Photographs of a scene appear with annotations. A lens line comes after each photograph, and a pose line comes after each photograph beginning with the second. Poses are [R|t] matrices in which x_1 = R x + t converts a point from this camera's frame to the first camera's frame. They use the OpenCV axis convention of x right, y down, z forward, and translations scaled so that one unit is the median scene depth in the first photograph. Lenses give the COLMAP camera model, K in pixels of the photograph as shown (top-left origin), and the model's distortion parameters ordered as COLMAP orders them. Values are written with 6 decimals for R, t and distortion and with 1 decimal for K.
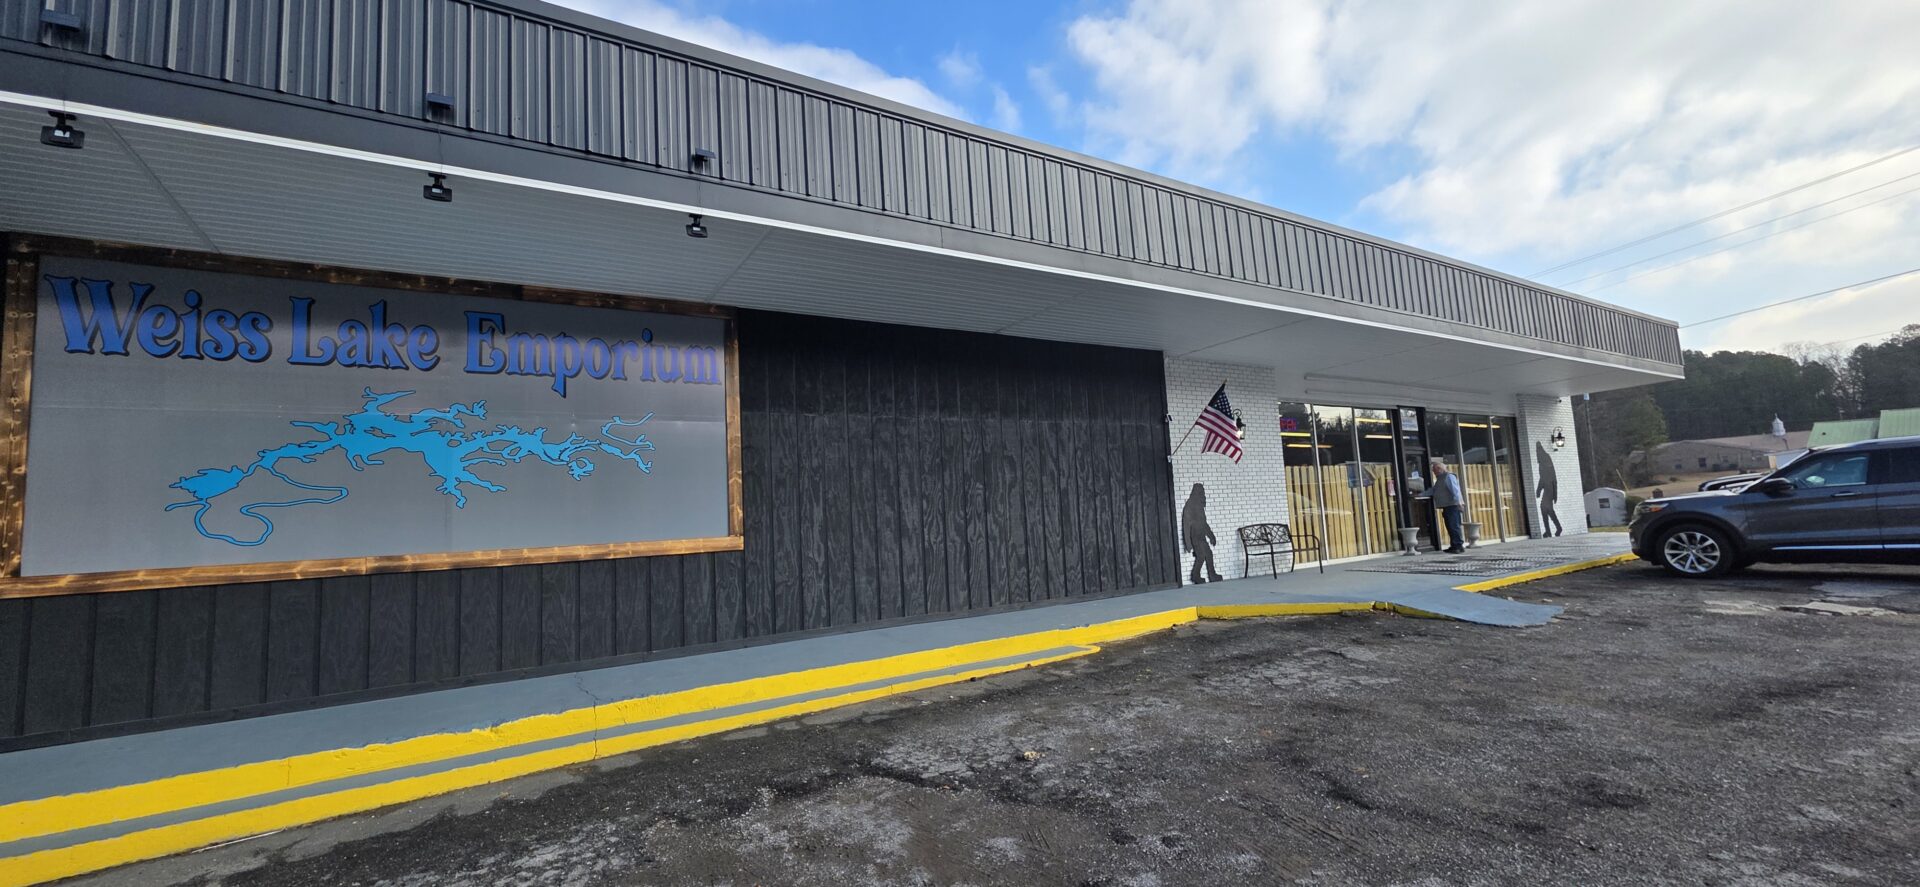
lens RADIAL K [[758.8, 0, 963.2], [0, 758.8, 444.0], [0, 0, 1]] dist [0.005139, -0.001439]
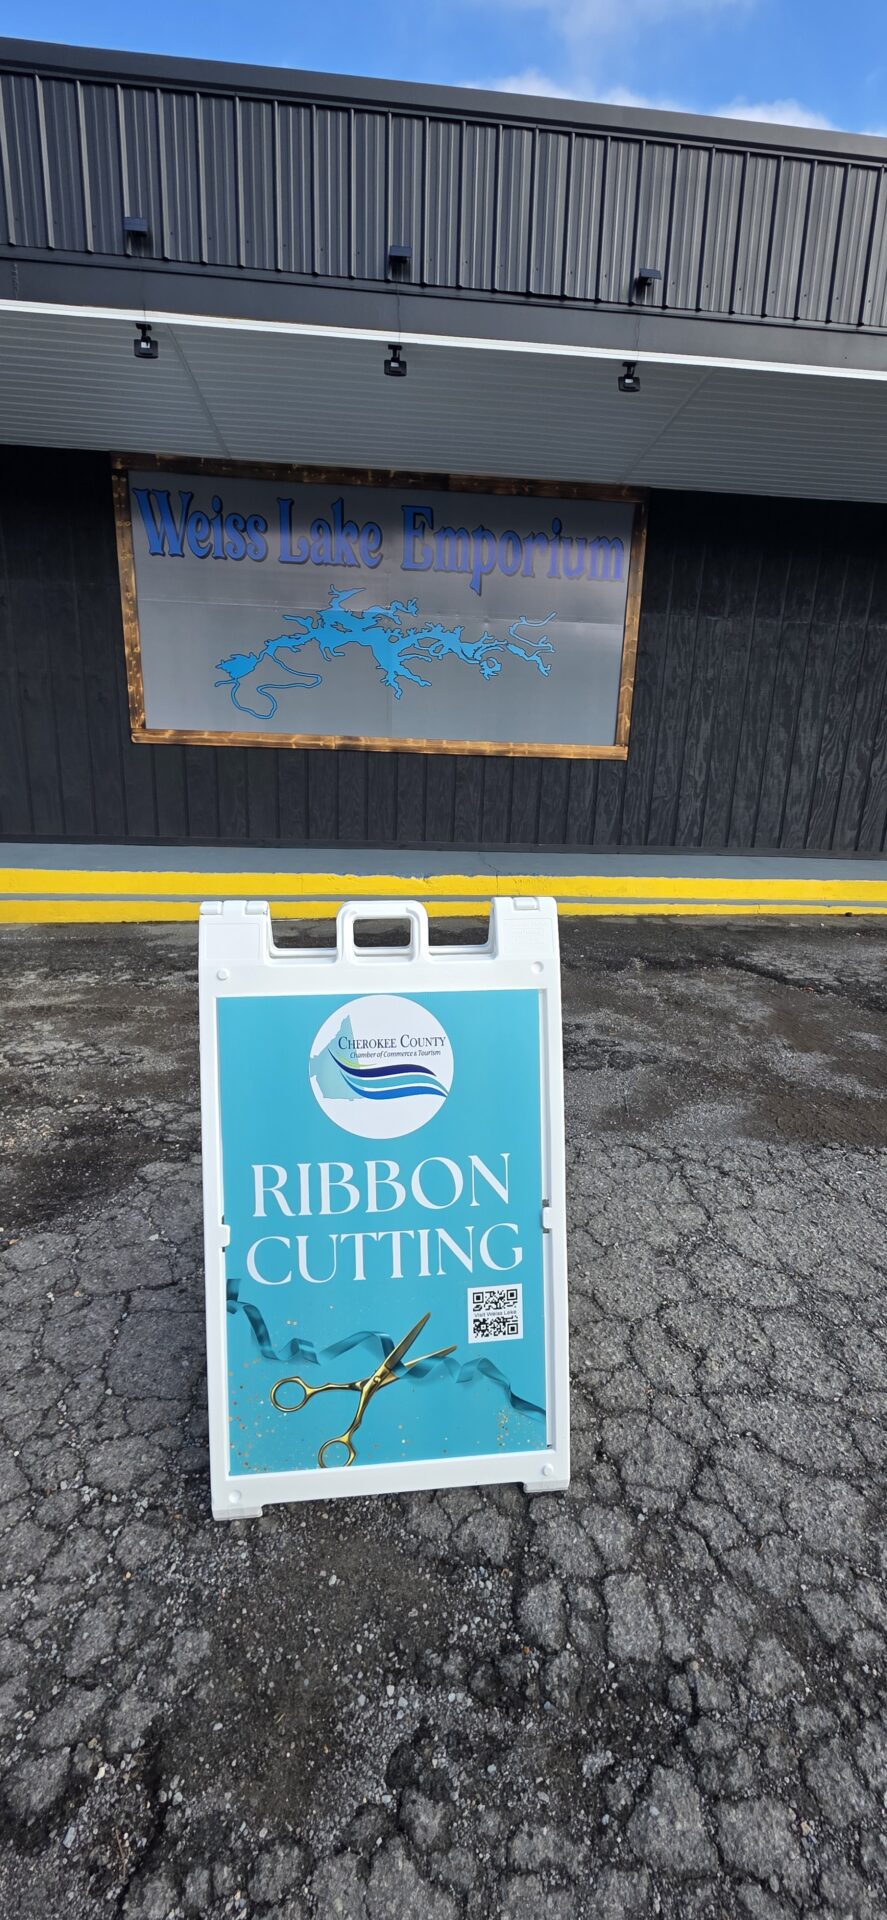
lens RADIAL K [[758.8, 0, 444.3], [0, 758.8, 966.0], [0, 0, 1]] dist [0.005139, -0.001439]
pose [[0.885811, 0.193275, -0.421882, -0.025054], [-0.032752, 0.932909, 0.358621, 0.047799], [0.462889, -0.303853, 0.832711, -0.070132]]
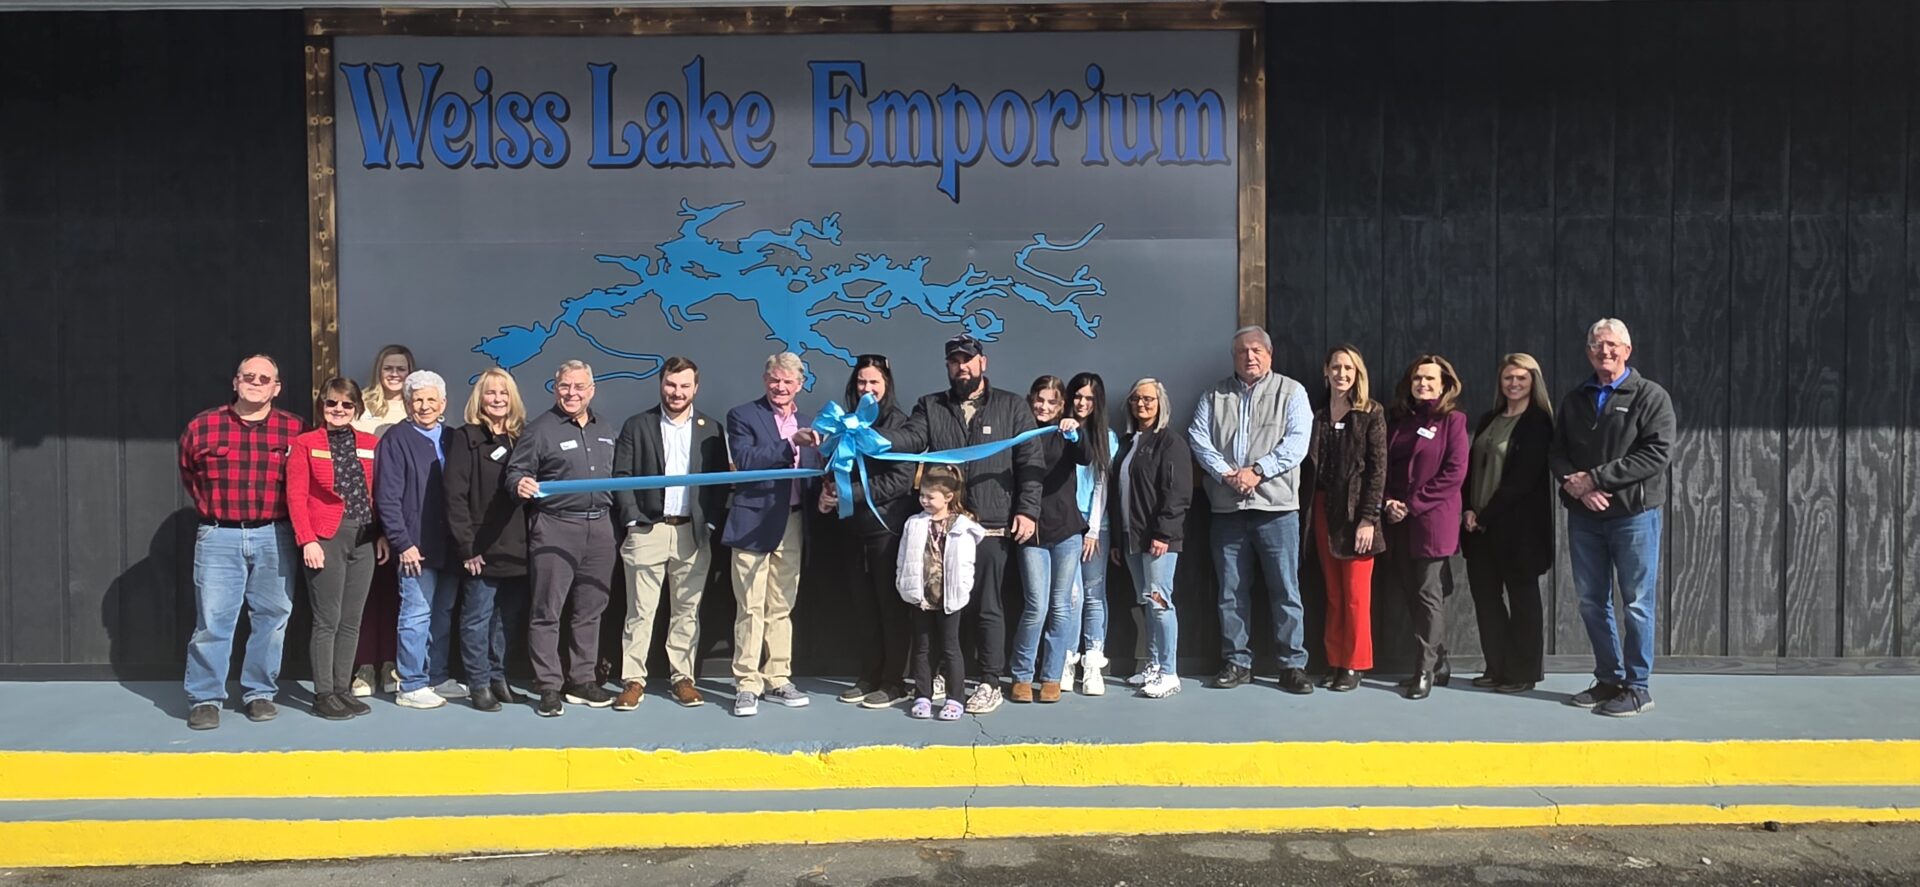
lens RADIAL K [[1285.8, 0, 970.6], [0, 1285.8, 480.6], [0, 0, 1]] dist [-0.002423, 0.012320]
pose [[0.838678, 0.060890, -0.541213, 0.017864], [0.011629, 0.991502, 0.129570, 0.023193], [0.544503, -0.114962, 0.830843, 0.208733]]
